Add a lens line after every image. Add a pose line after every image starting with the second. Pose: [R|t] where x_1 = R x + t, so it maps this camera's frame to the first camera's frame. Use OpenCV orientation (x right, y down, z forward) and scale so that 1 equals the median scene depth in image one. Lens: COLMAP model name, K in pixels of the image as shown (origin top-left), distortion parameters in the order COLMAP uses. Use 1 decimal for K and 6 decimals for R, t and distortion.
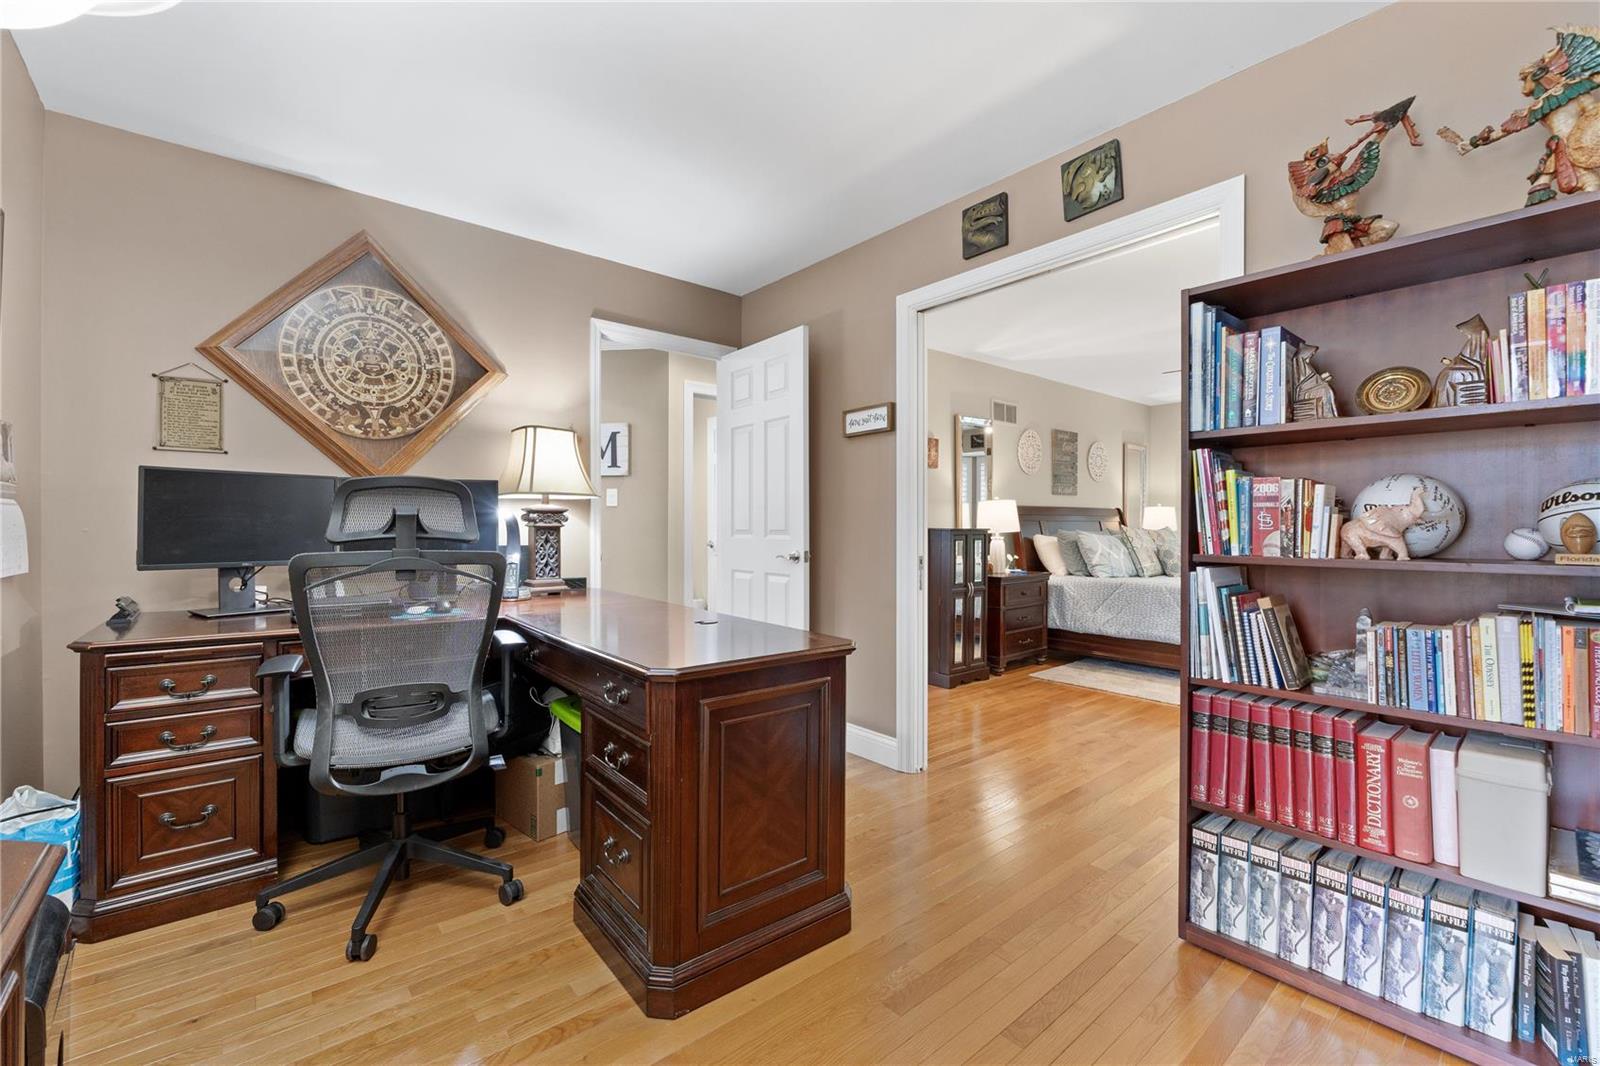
lens RADIAL K [[676.5, 0, 801.2], [0, 676.5, 528.6], [0, 0, 1]] dist [-0.007594, -0.001614]
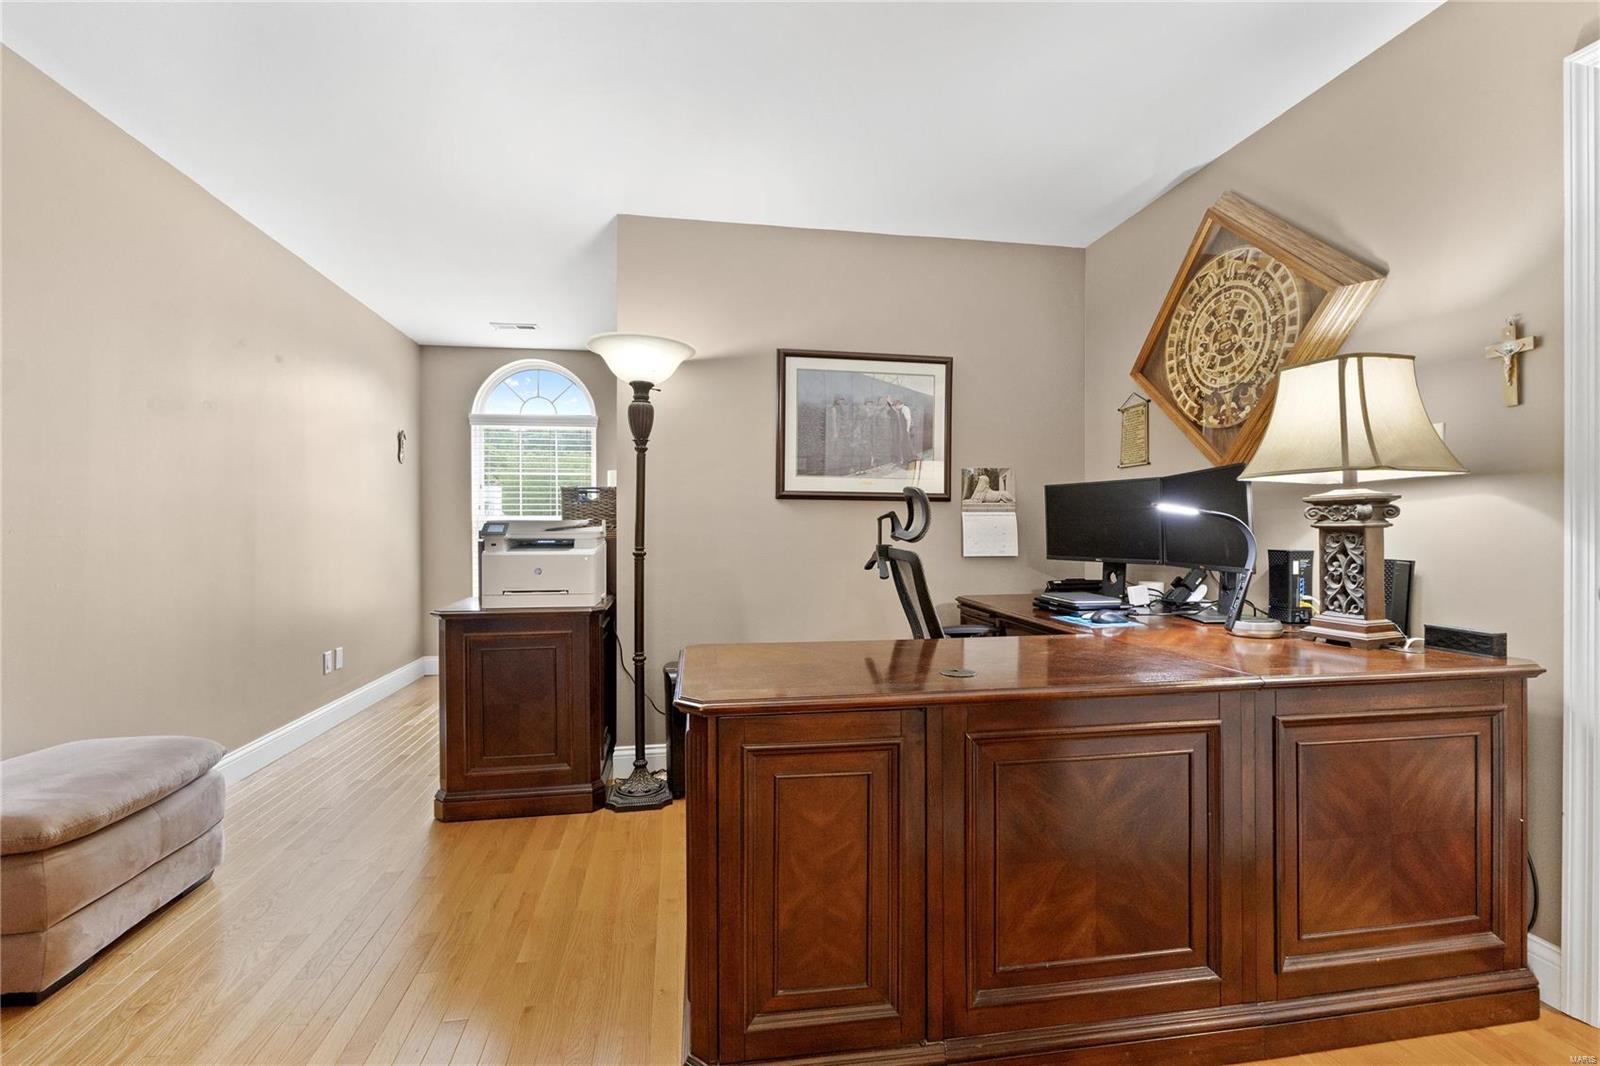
lens RADIAL K [[676.5, 0, 792.4], [0, 676.5, 526.1], [0, 0, 1]] dist [-0.007594, -0.001614]
pose [[-0.495457, -0.002129, -0.868630, 0.400467], [0.005048, 0.999973, -0.005330, -0.003344], [0.868618, -0.007025, -0.495432, 0.948282]]
